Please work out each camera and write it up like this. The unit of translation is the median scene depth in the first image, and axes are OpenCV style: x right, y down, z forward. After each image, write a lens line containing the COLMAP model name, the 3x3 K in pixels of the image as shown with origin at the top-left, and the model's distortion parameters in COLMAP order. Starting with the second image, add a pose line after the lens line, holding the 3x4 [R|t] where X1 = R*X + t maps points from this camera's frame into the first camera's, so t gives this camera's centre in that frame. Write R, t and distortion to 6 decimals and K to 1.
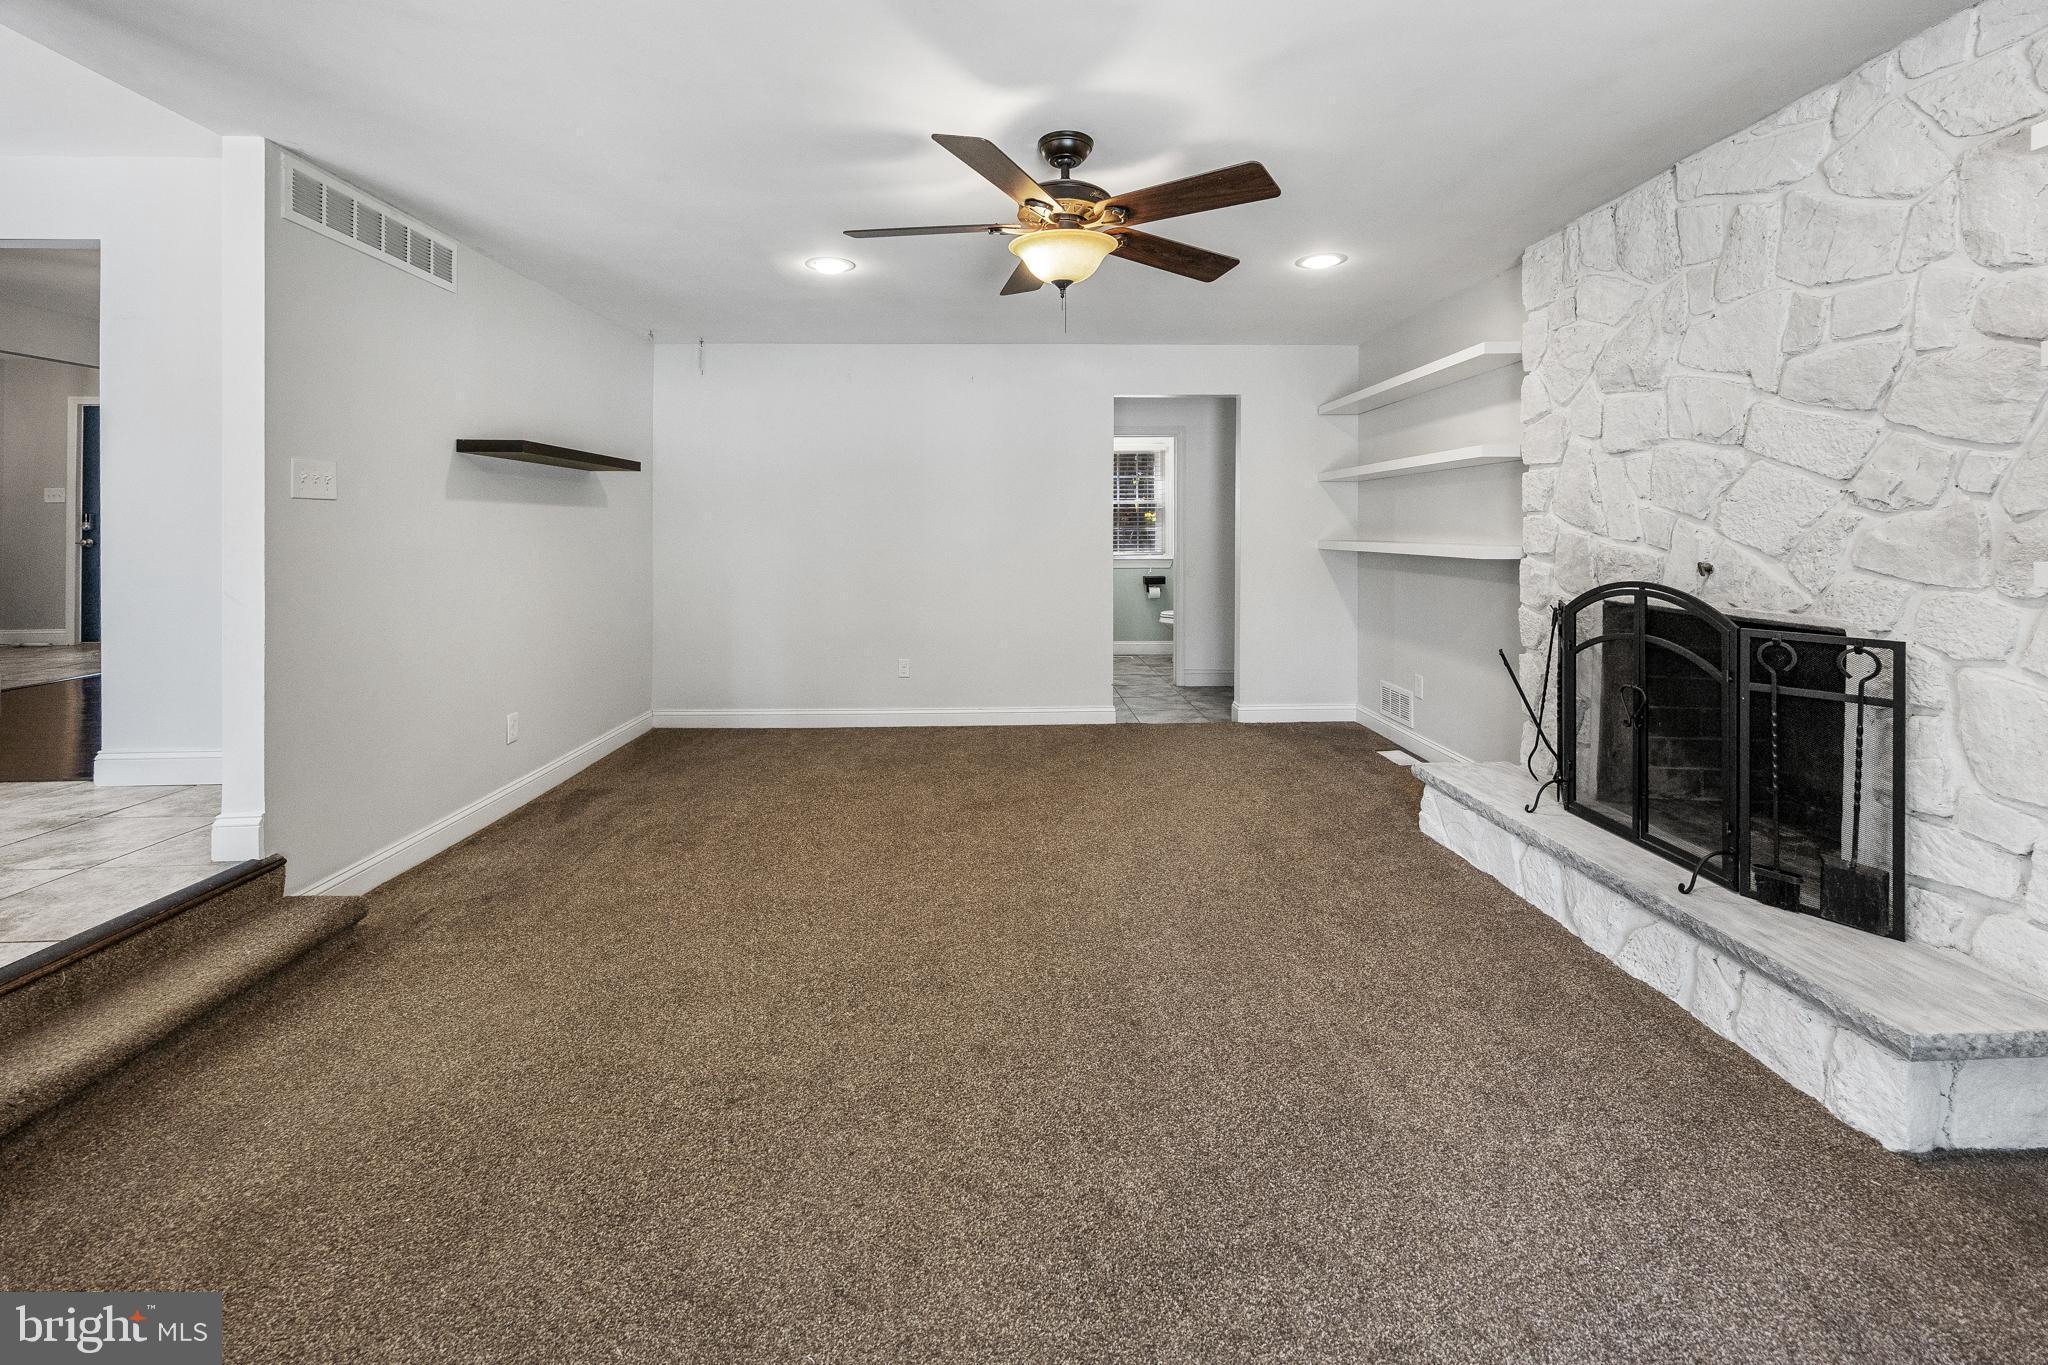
lens RADIAL K [[829.0, 0, 1019.7], [0, 829.0, 525.4], [0, 0, 1]] dist [-0.001523, -0.000040]
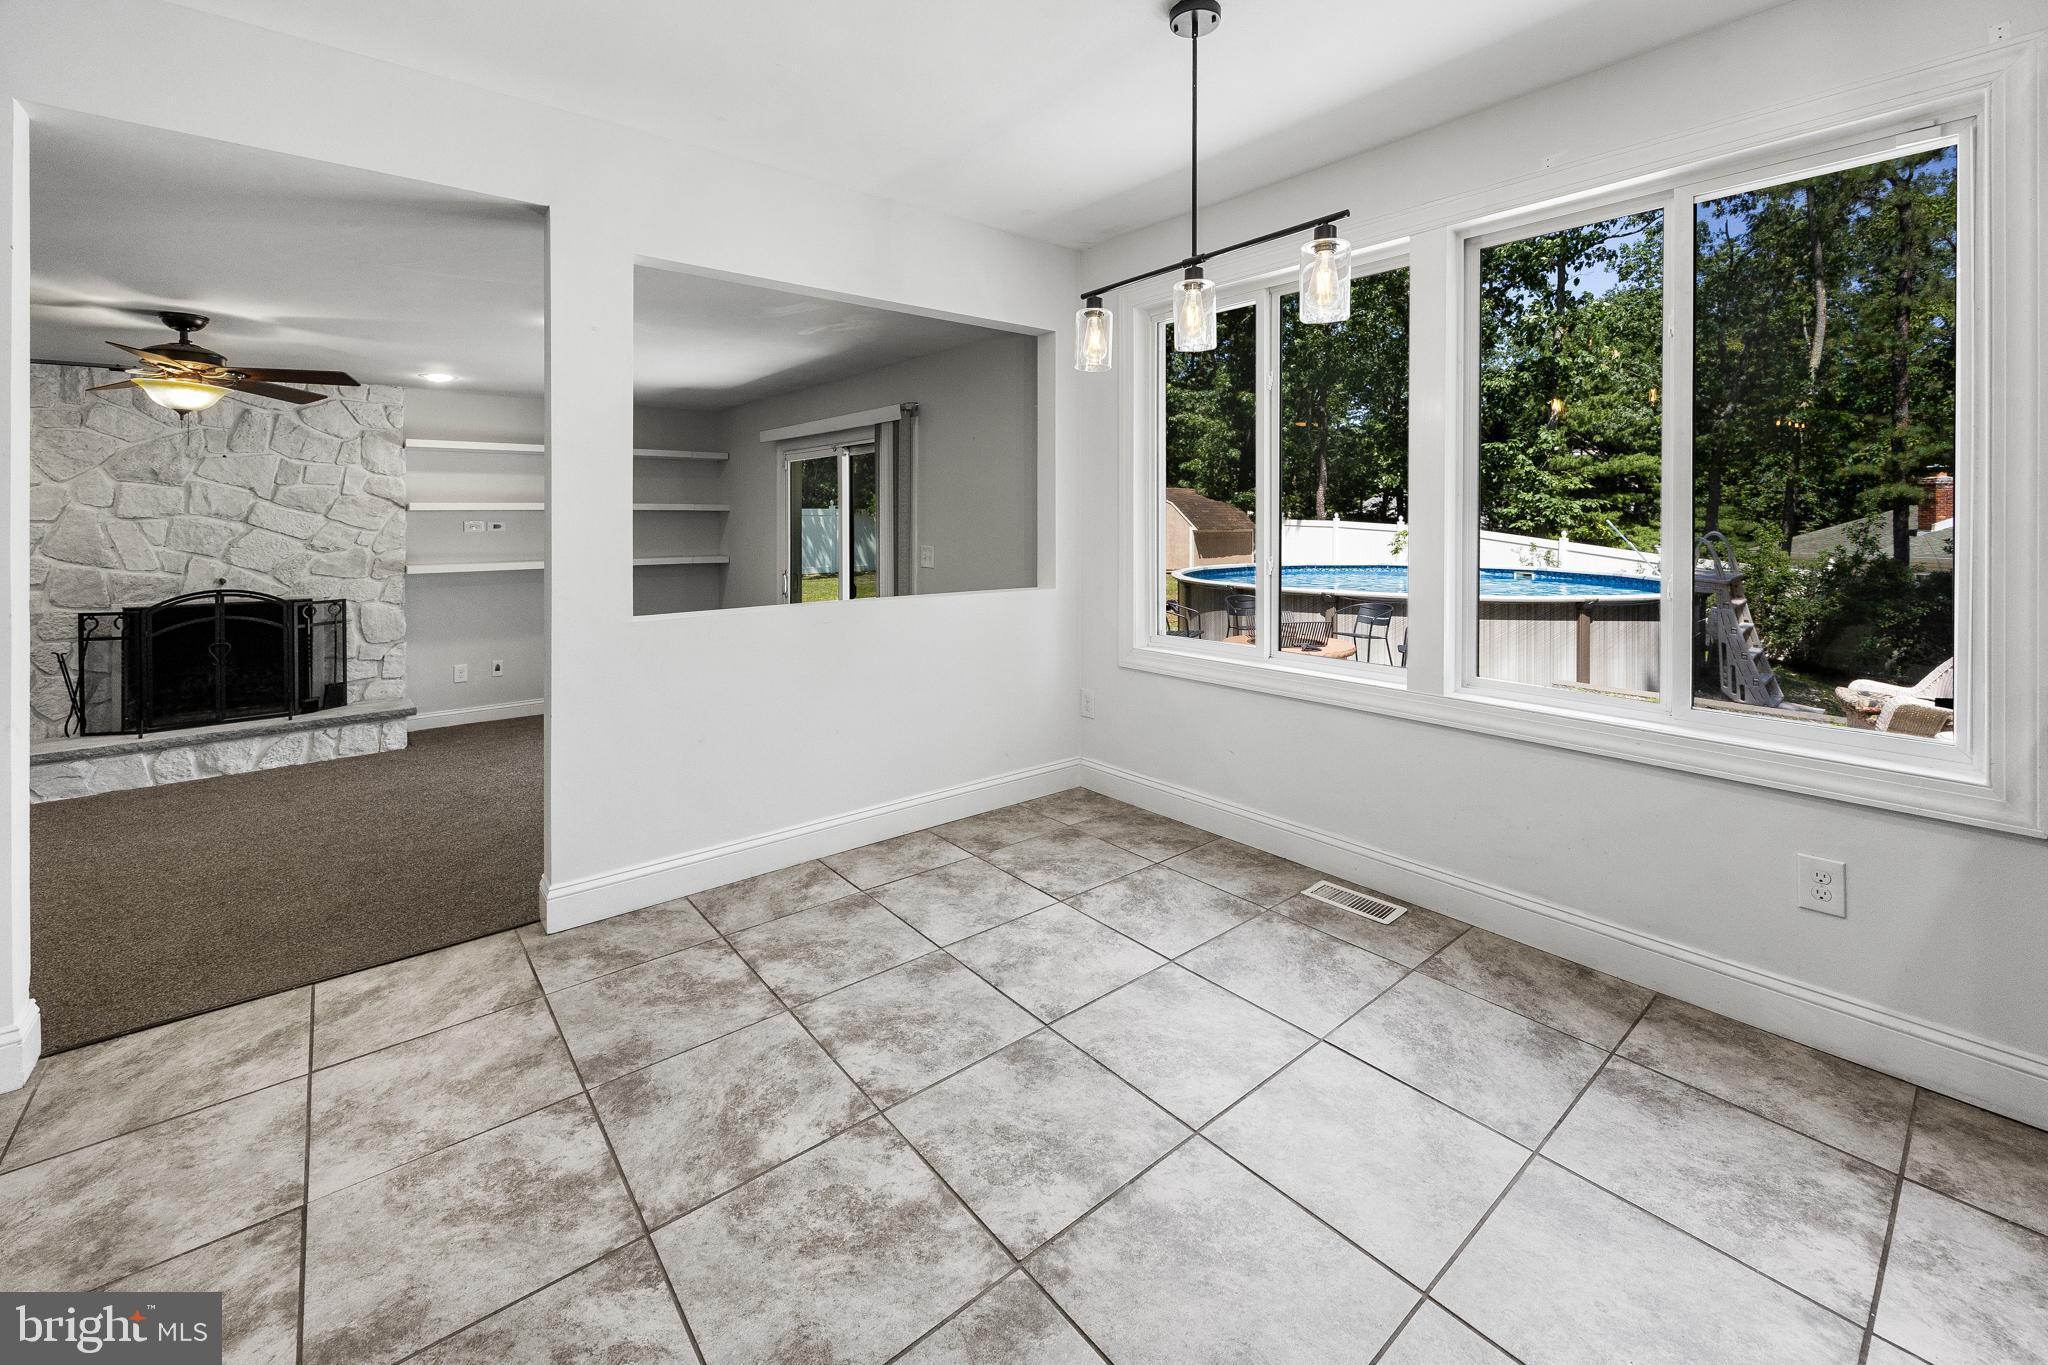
lens RADIAL K [[847.0, 0, 1023.1], [0, 847.0, 522.5], [0, 0, 1]] dist [-0.000015, 0.000167]
pose [[-0.621242, -0.003670, 0.783610, -2.025861], [0.000382, 0.999987, 0.004986, -0.101746], [-0.783619, 0.003396, -0.621233, 0.768159]]
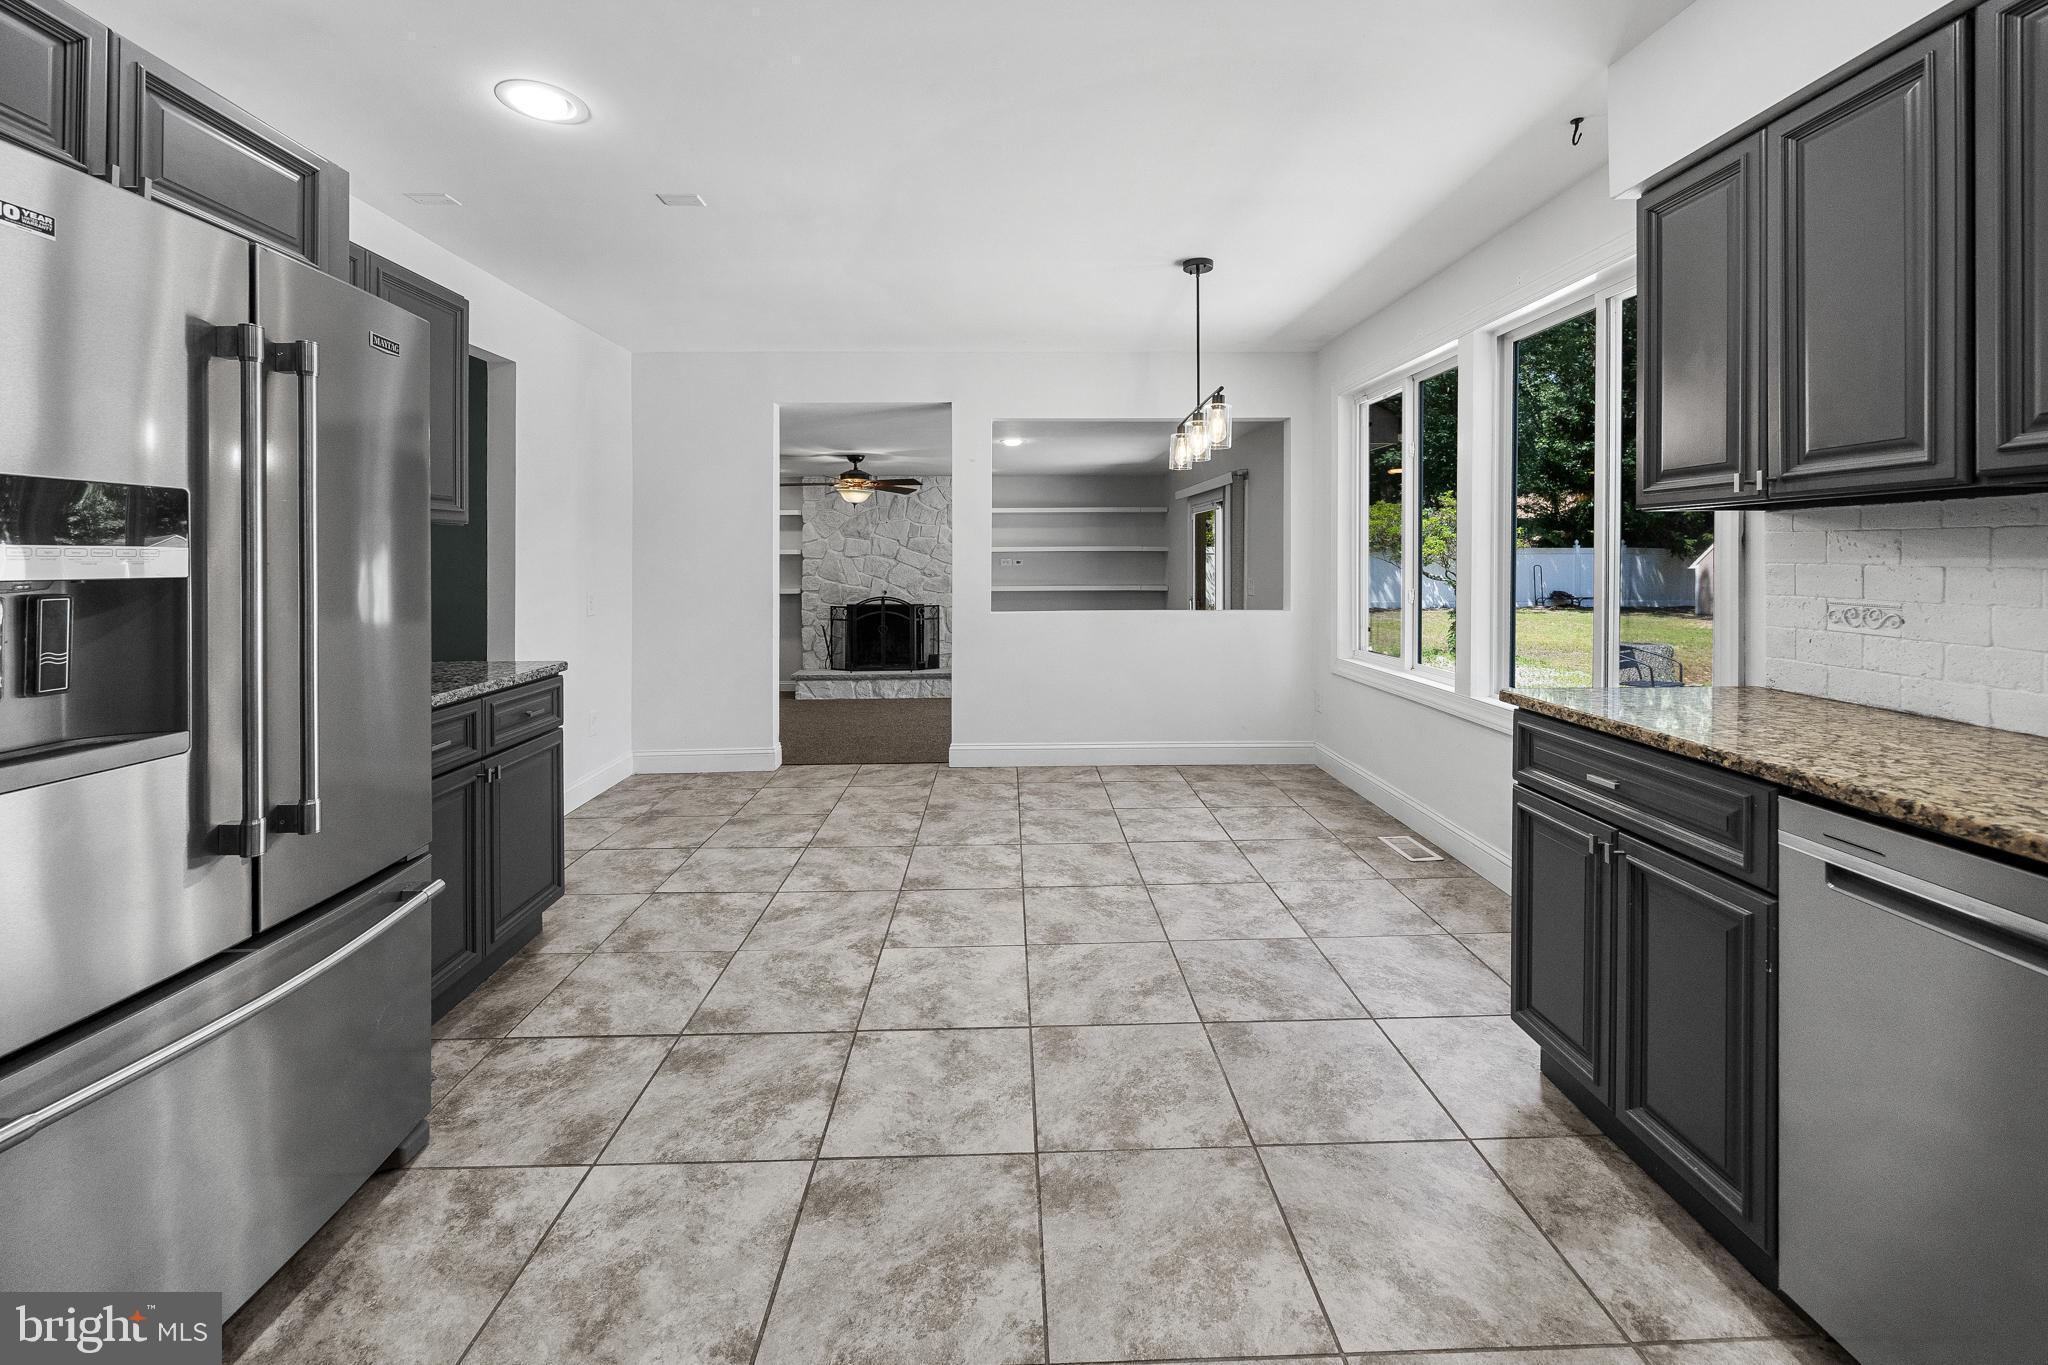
lens RADIAL K [[824.6, 0, 1020.7], [0, 824.6, 556.9], [0, 0, 1]] dist [0.000483, 0.000062]
pose [[-0.004322, -0.001547, 0.999989, -2.821810], [0.001524, 0.999998, 0.001554, -0.107943], [-0.999989, 0.001531, -0.004320, 0.434326]]
